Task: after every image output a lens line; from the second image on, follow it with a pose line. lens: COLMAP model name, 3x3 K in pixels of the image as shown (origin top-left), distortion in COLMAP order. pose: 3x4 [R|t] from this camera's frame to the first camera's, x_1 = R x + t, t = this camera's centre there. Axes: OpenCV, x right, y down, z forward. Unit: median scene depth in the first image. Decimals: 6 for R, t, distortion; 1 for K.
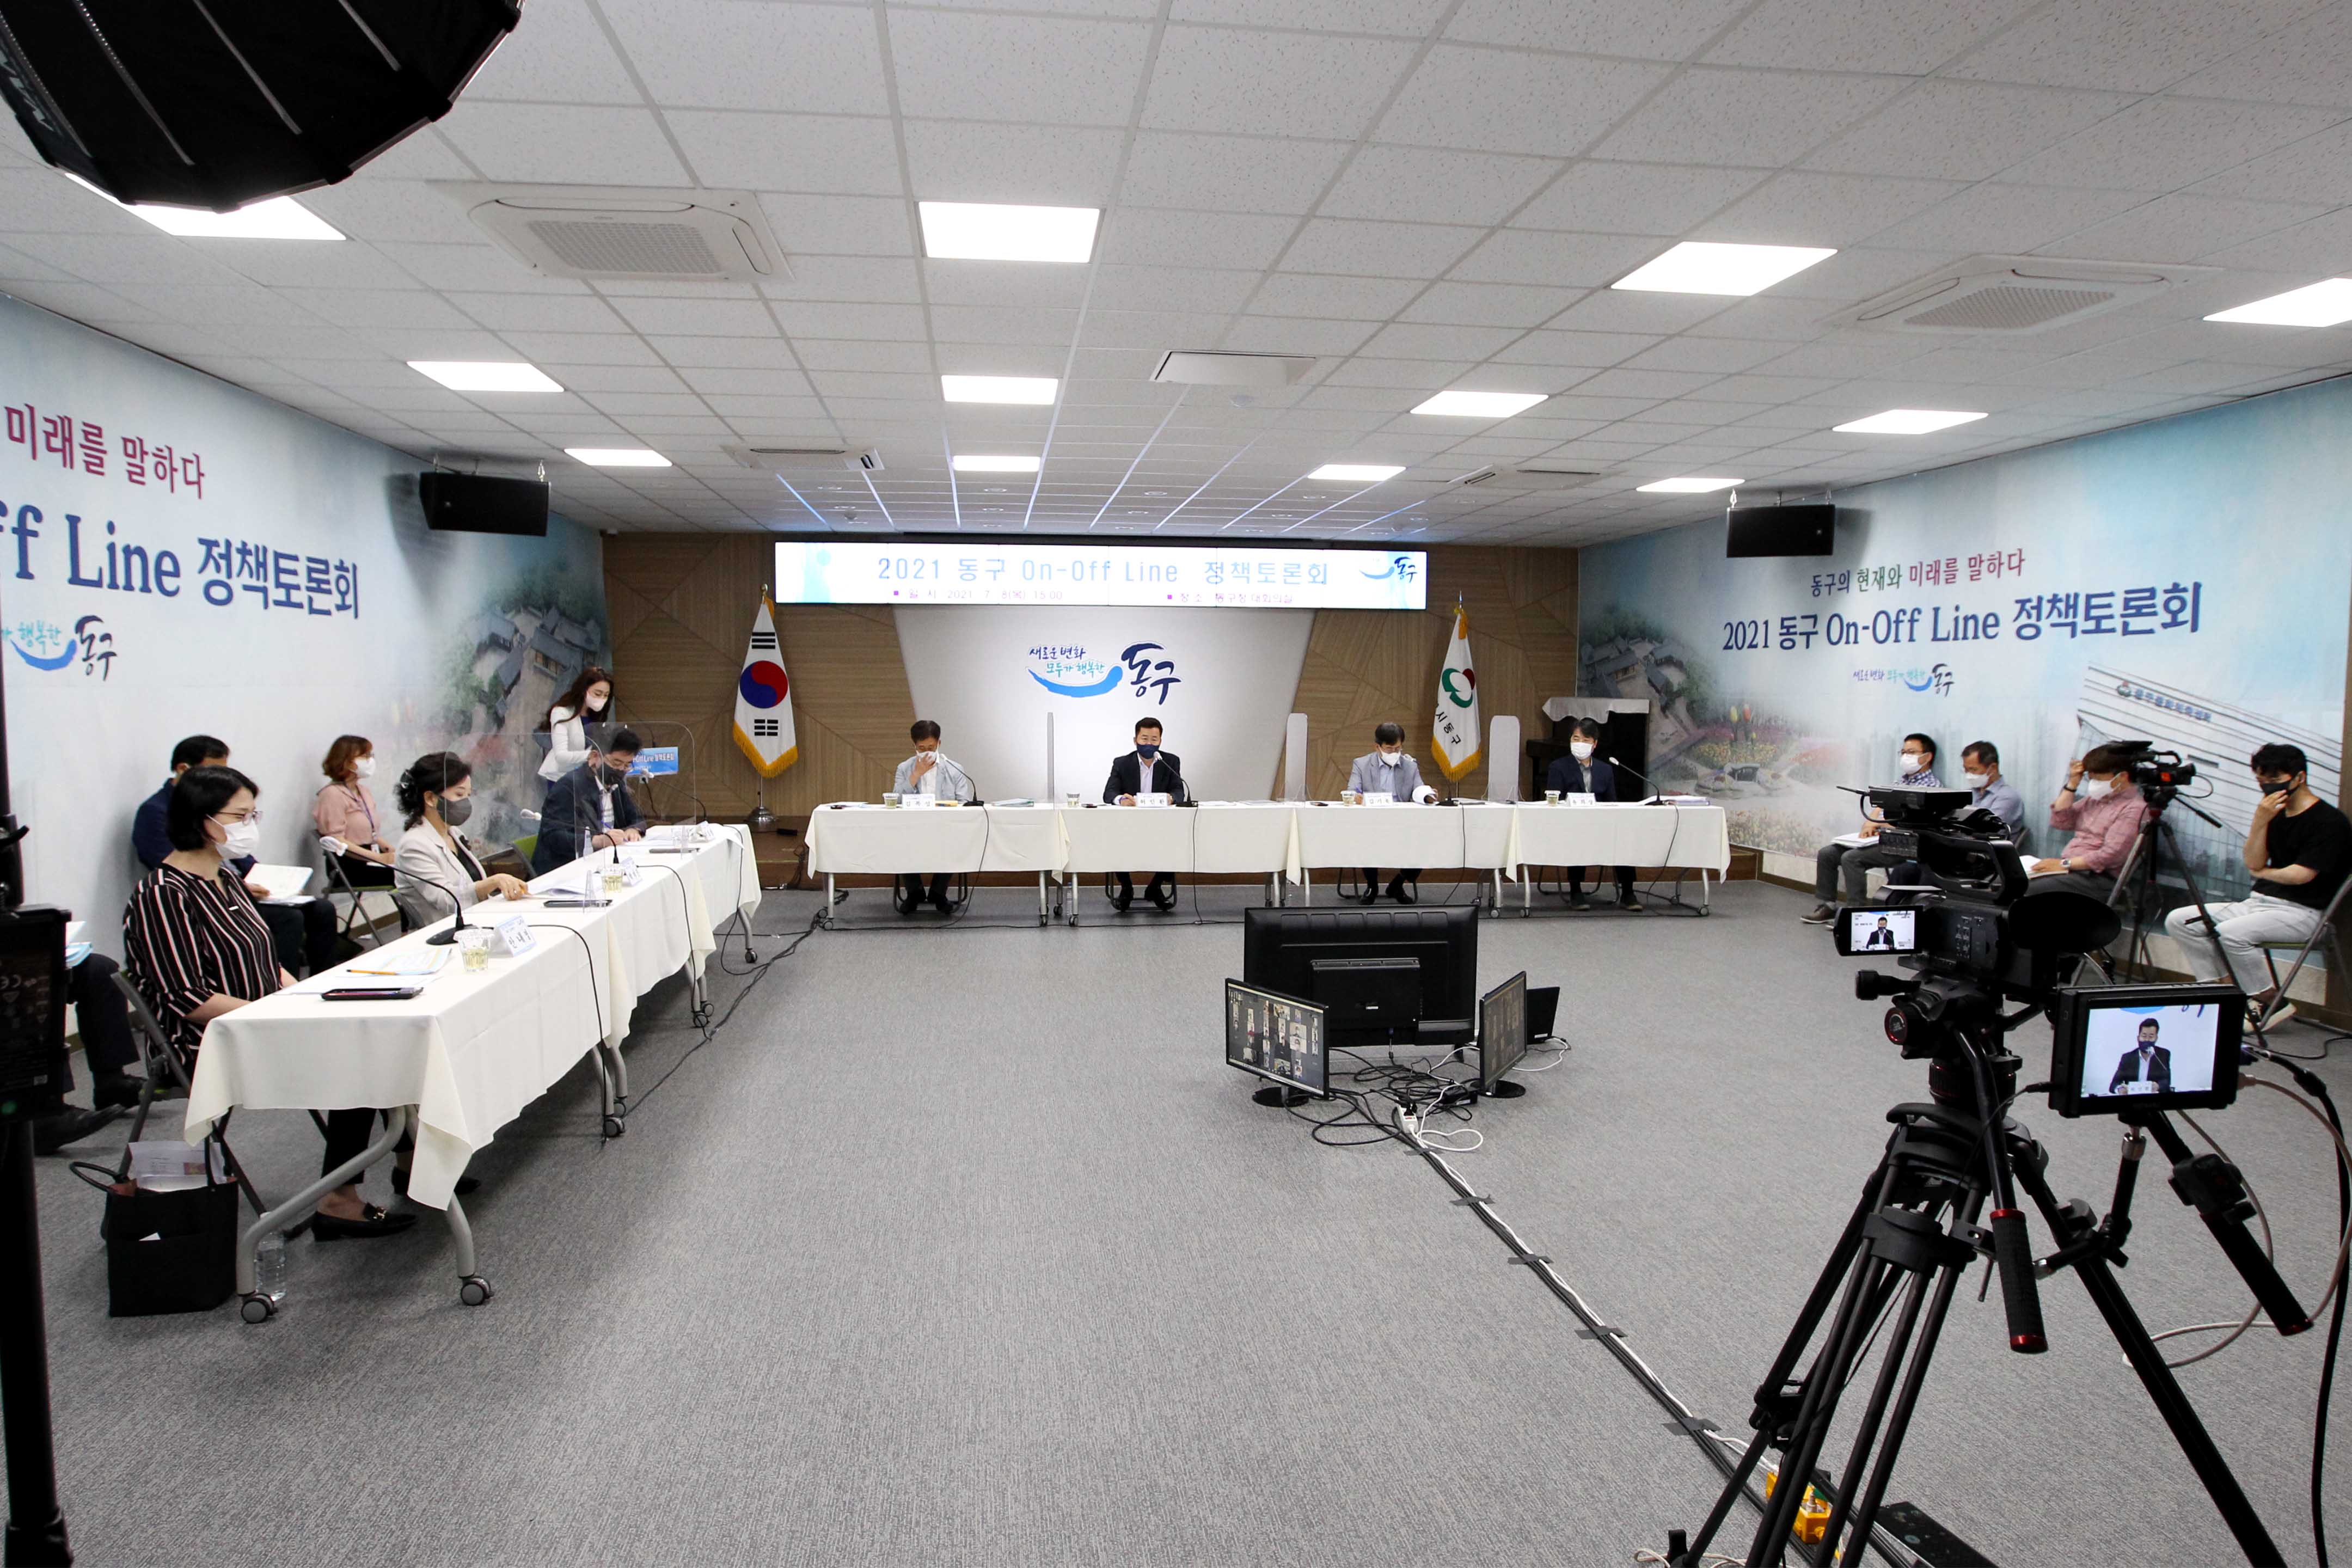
lens RADIAL K [[1419.8, 0, 1148.8], [0, 1419.8, 785.3], [0, 0, 1]] dist [-0.048346, 0.013328]
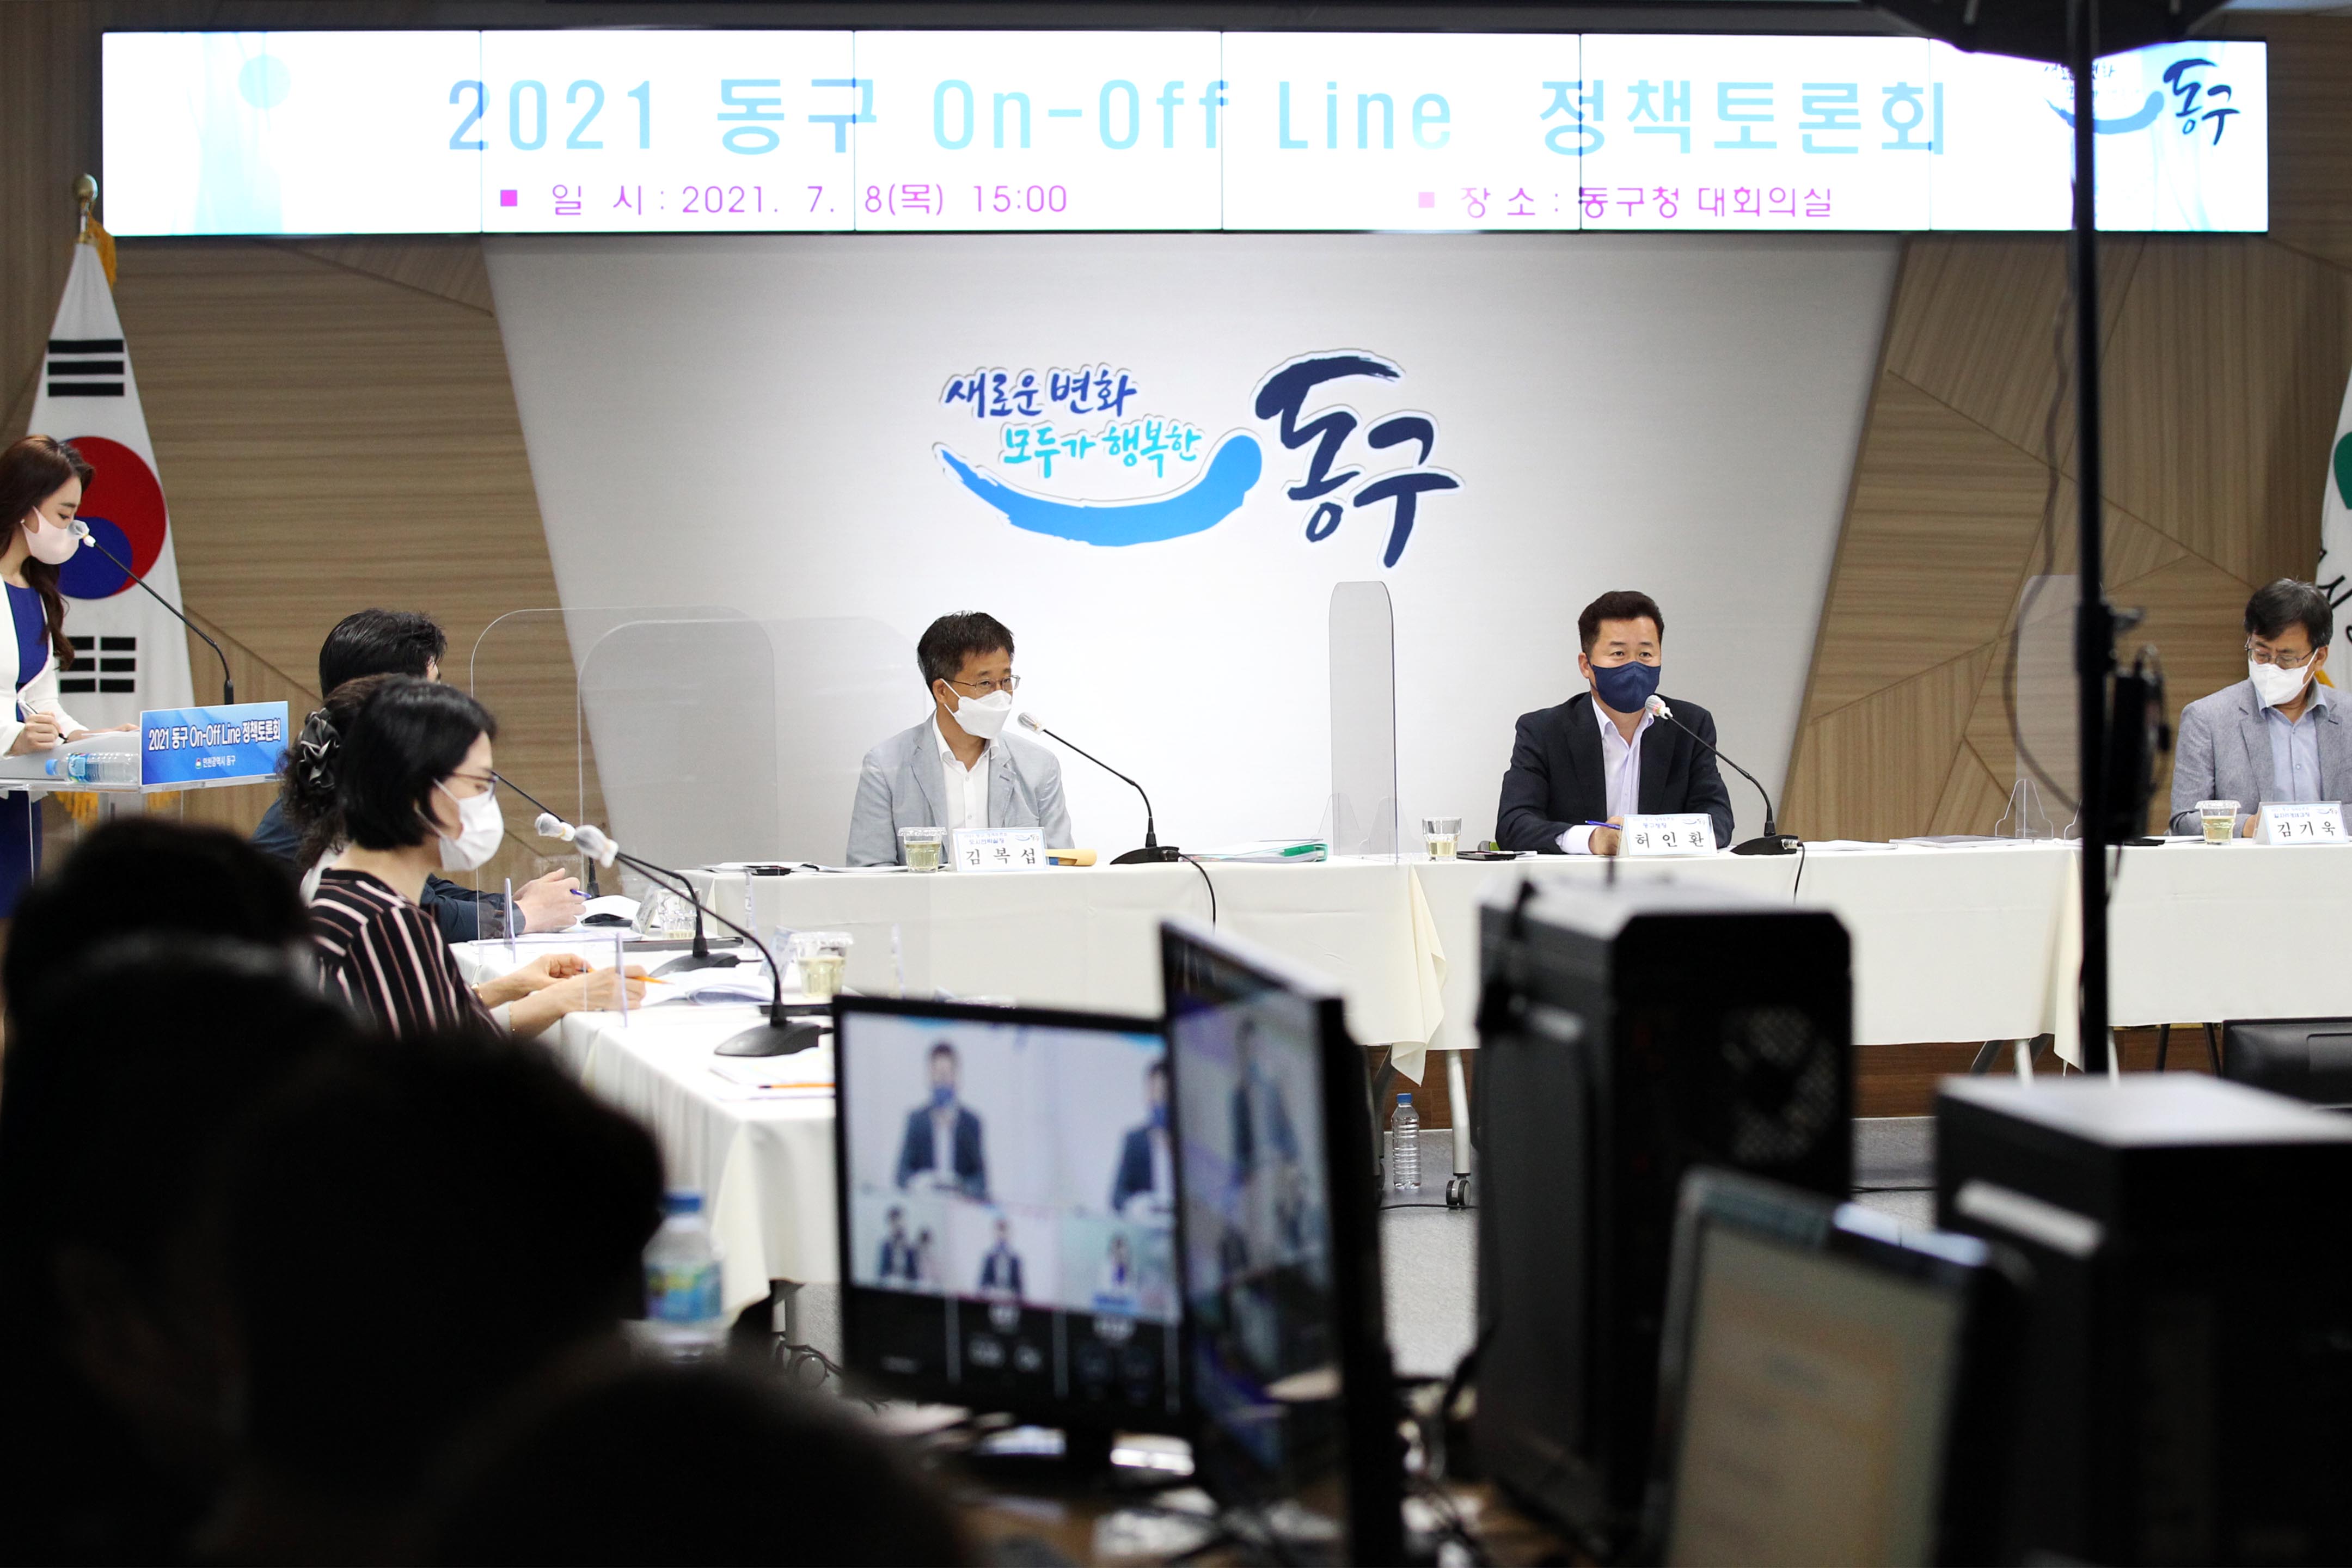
lens RADIAL K [[6669.3, 0, 1281.8], [0, 6669.3, 739.1], [0, 0, 1]] dist [-0.335296, 0.000000]
pose [[0.993824, -0.018281, 0.109455, -0.319583], [0.022156, 0.999166, -0.034290, 0.048566], [-0.108737, 0.036503, 0.993400, -0.688409]]
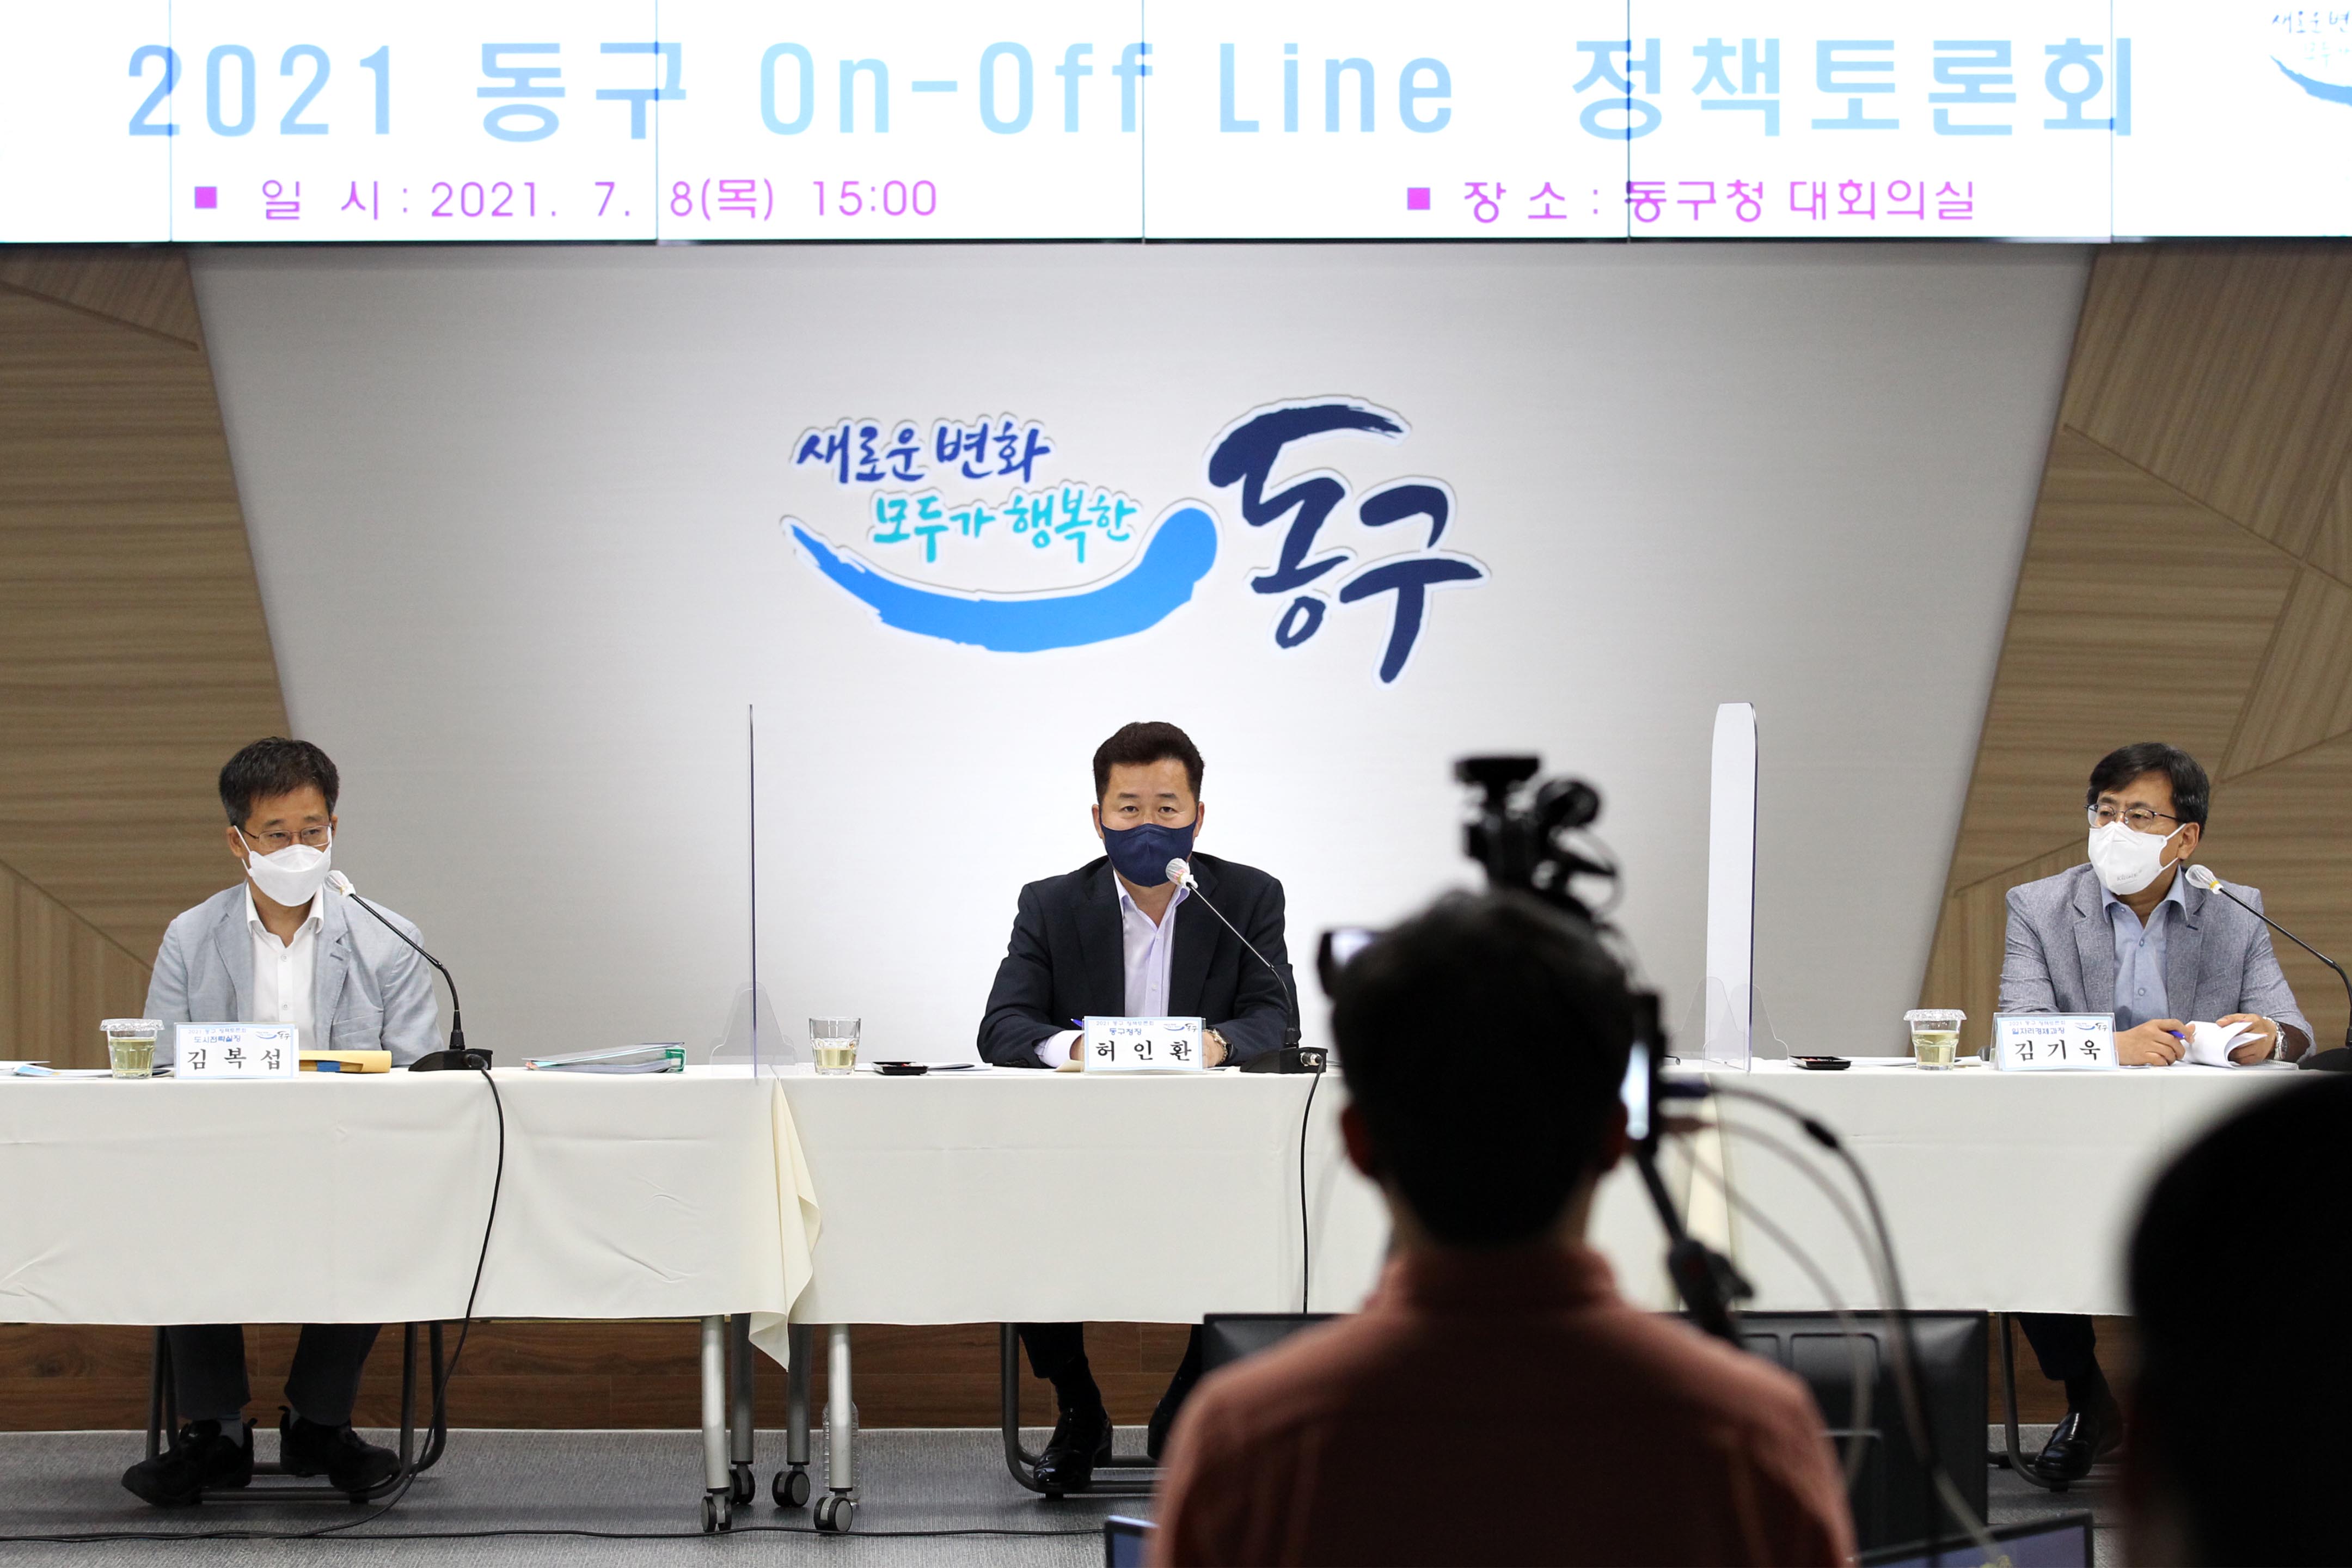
lens RADIAL K [[8617.7, 0, 1233.4], [0, 8617.7, 737.6], [0, 0, 1]] dist [-0.187696, 0.000000]
pose [[0.997312, -0.006988, -0.072942, 0.159624], [0.003073, 0.998555, -0.053649, 0.046611], [0.073211, 0.053280, 0.995892, -0.658636]]
